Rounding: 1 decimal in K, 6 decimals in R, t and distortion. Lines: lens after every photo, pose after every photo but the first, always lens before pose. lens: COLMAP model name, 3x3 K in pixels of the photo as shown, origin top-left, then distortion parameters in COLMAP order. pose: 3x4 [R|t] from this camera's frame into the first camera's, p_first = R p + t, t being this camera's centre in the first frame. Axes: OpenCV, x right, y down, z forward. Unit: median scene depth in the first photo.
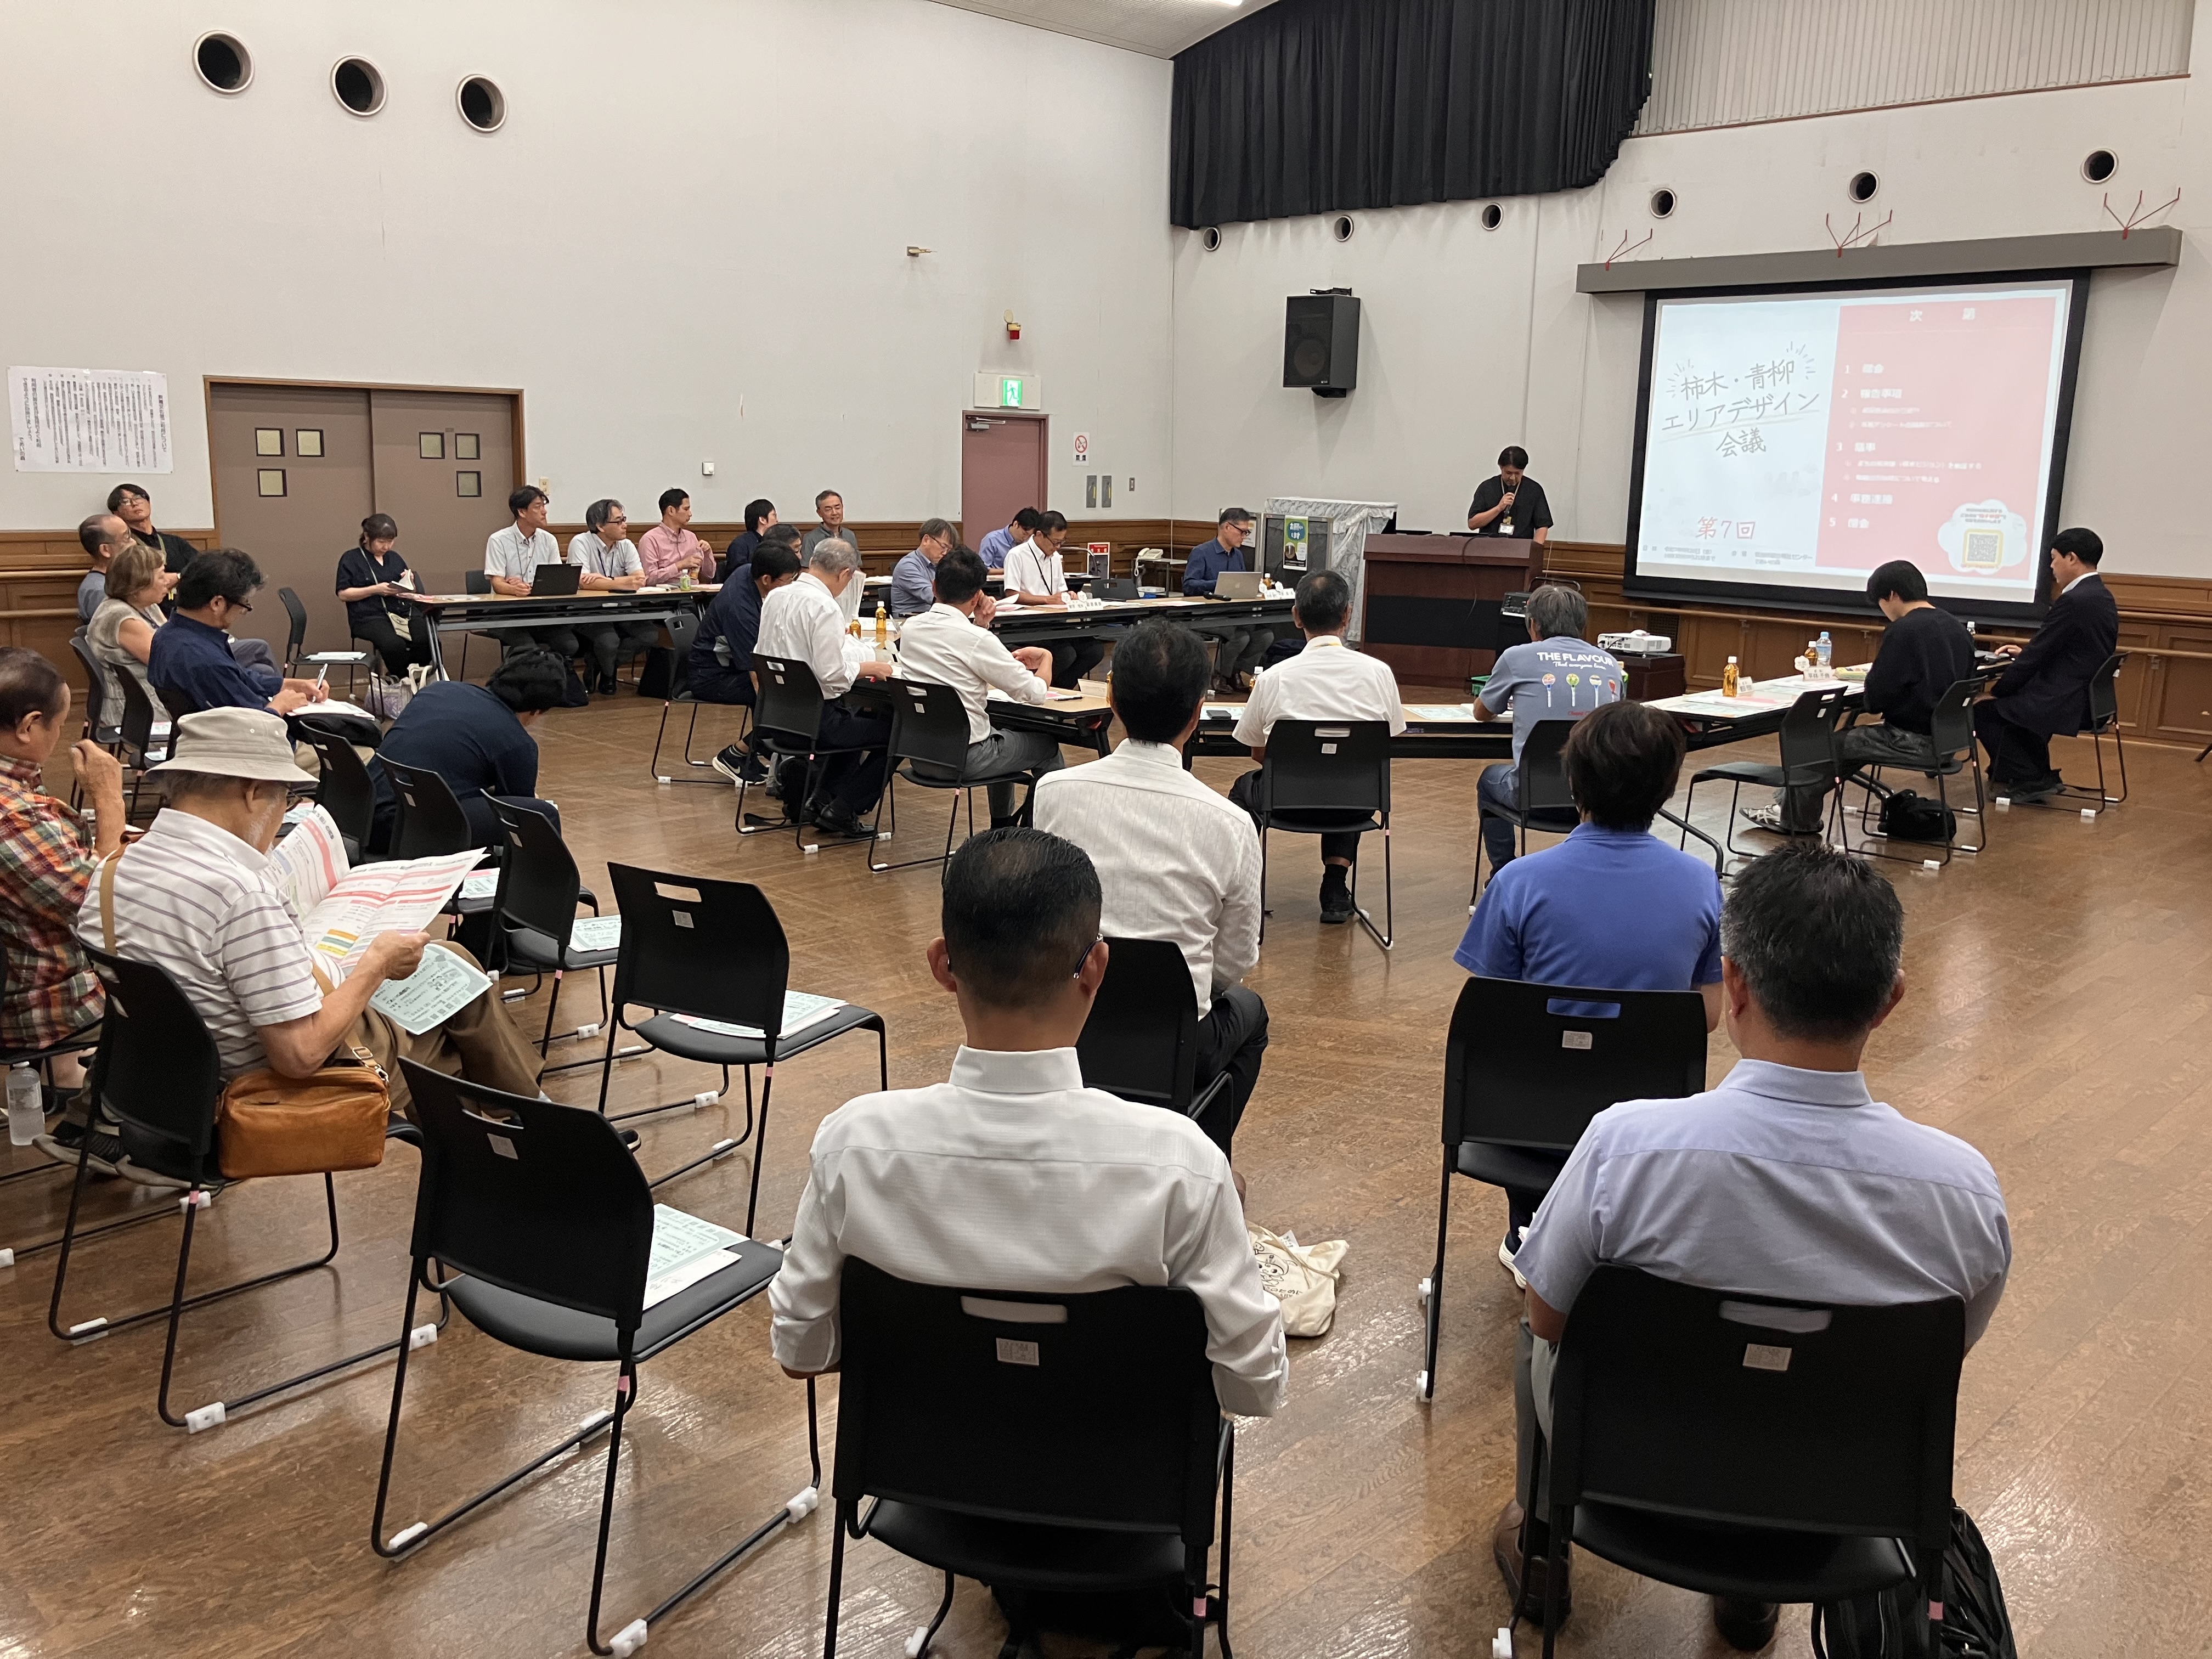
lens RADIAL K [[1906.8, 0, 1106.0], [0, 1906.8, 829.5], [0, 0, 1]] dist [0.043536, 0.004889]
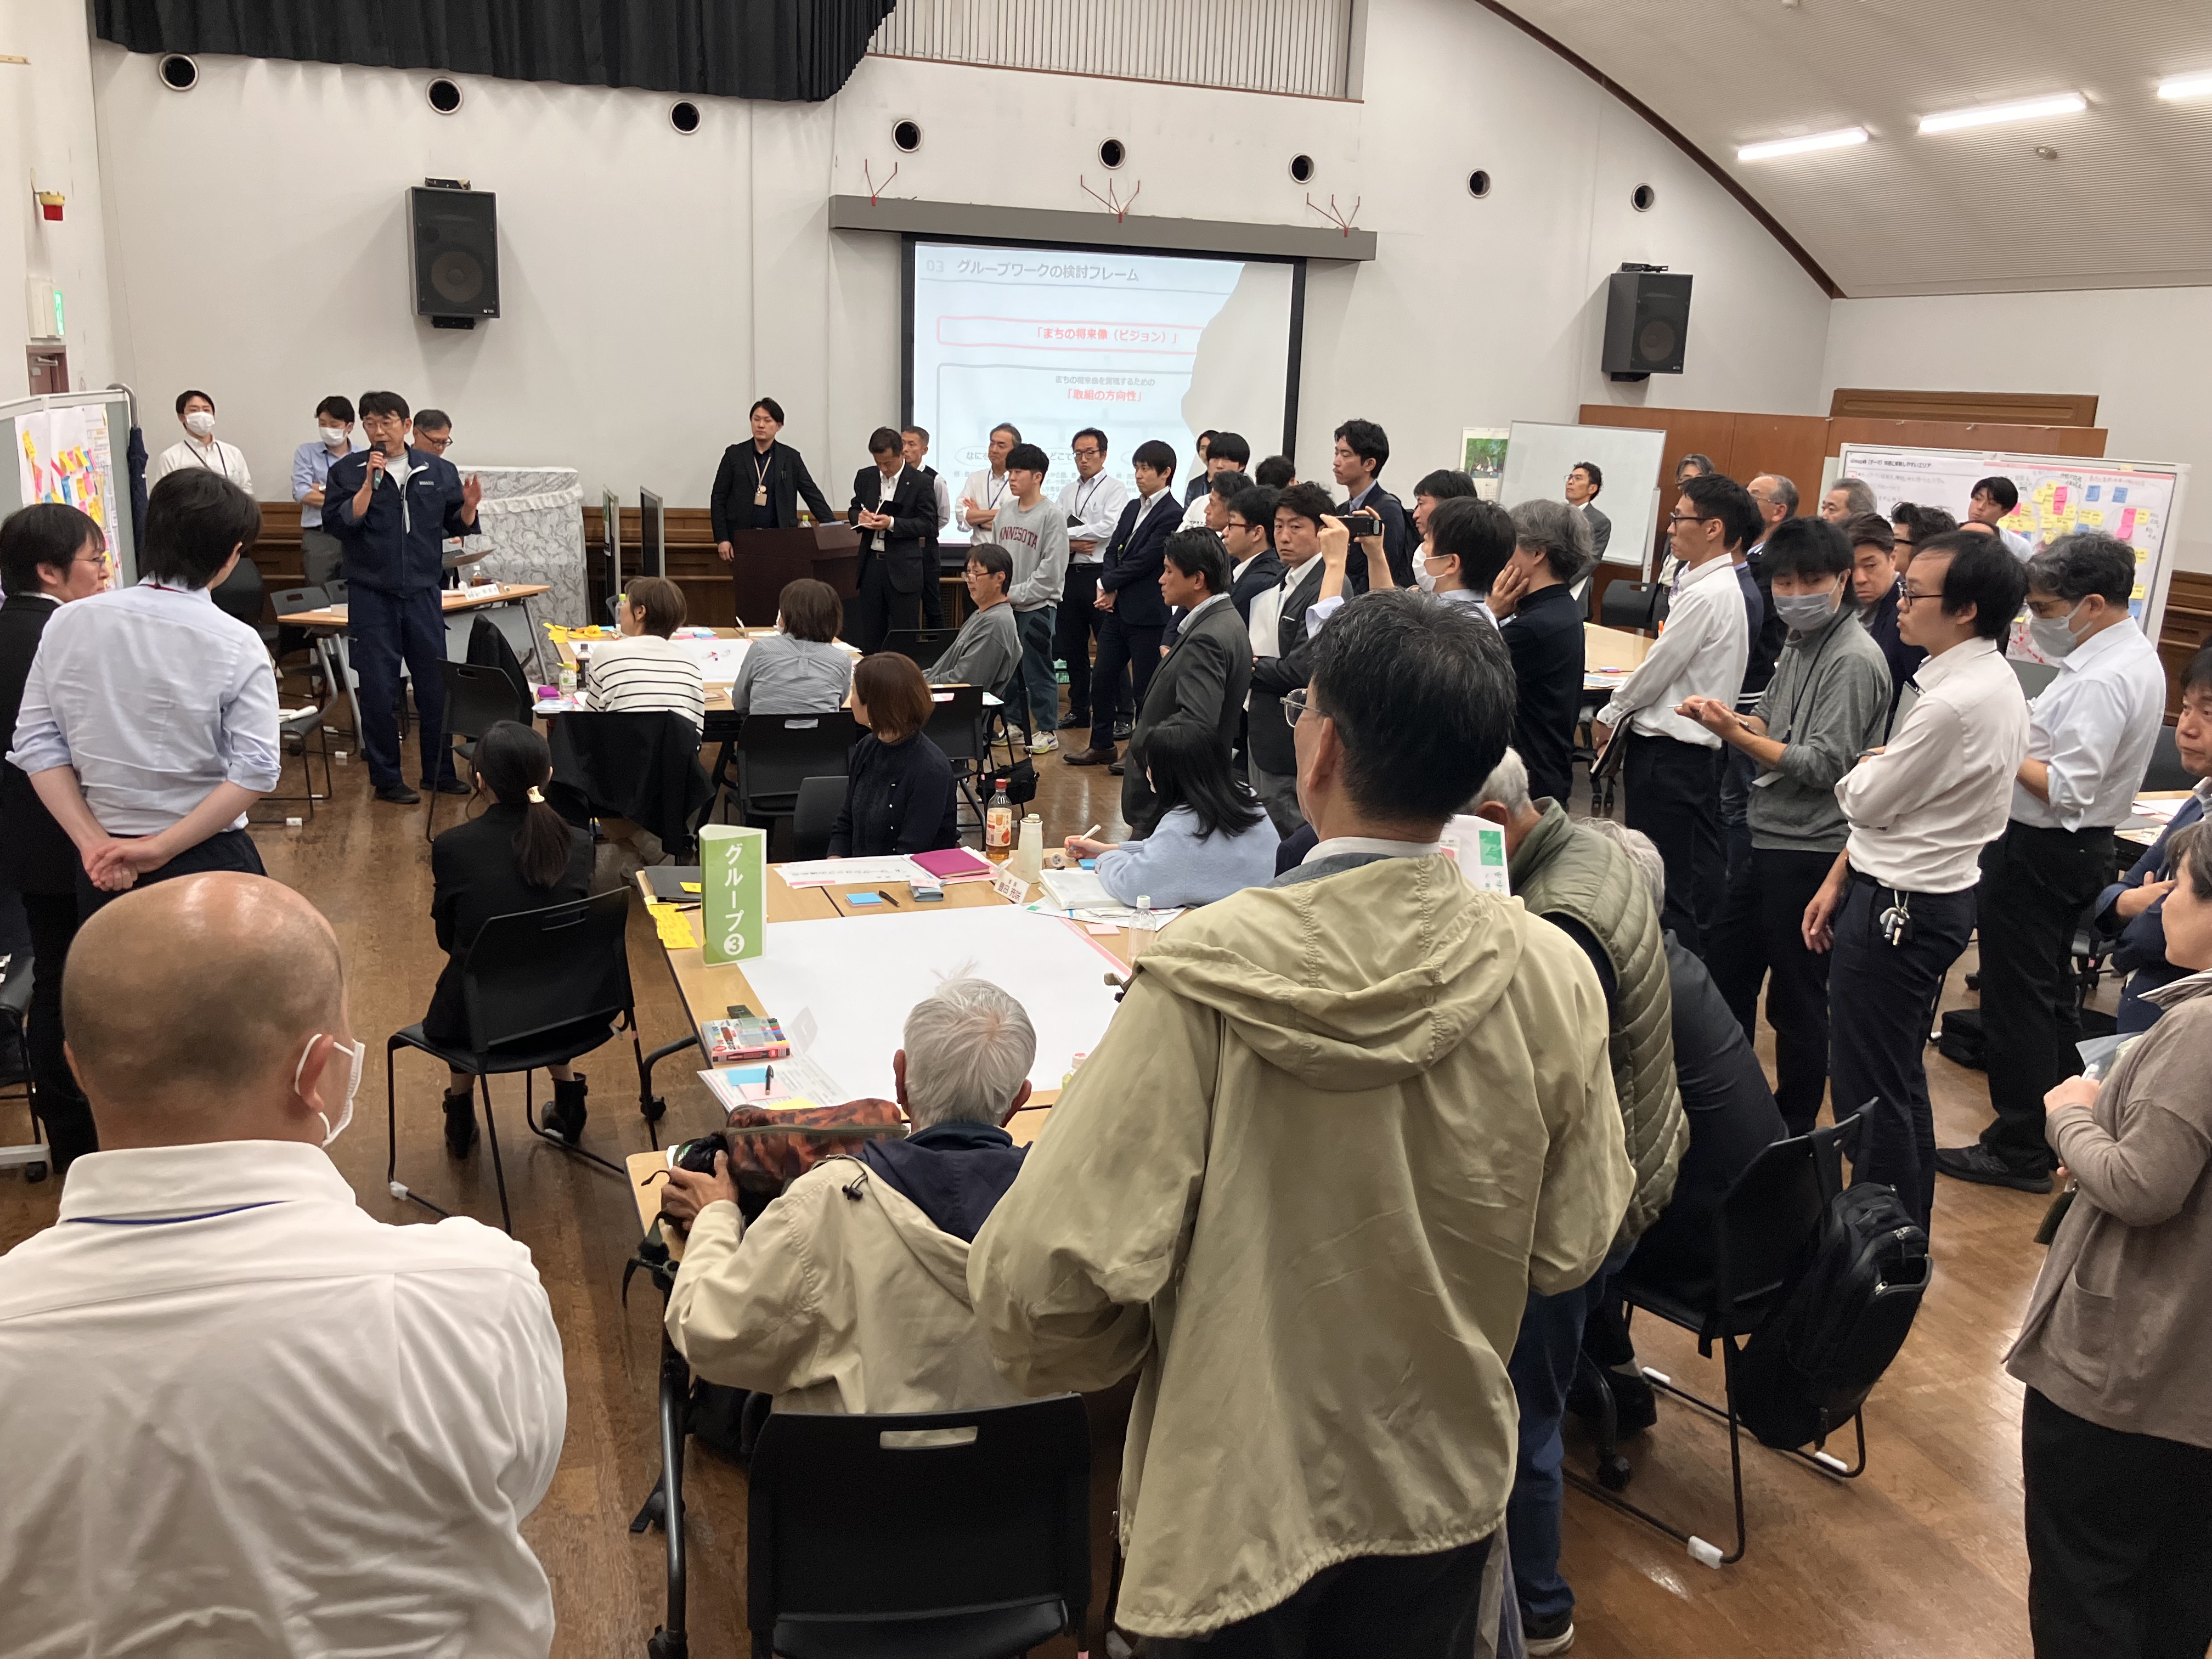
lens RADIAL K [[1905.4, 0, 1094.9], [0, 1905.4, 832.5], [0, 0, 1]] dist [0.027266, 0.002400]
pose [[0.394211, -0.215090, 0.893495, -0.544000], [0.163747, 0.973108, 0.162009, -0.136050], [-0.904314, 0.082441, 0.418831, 0.562179]]
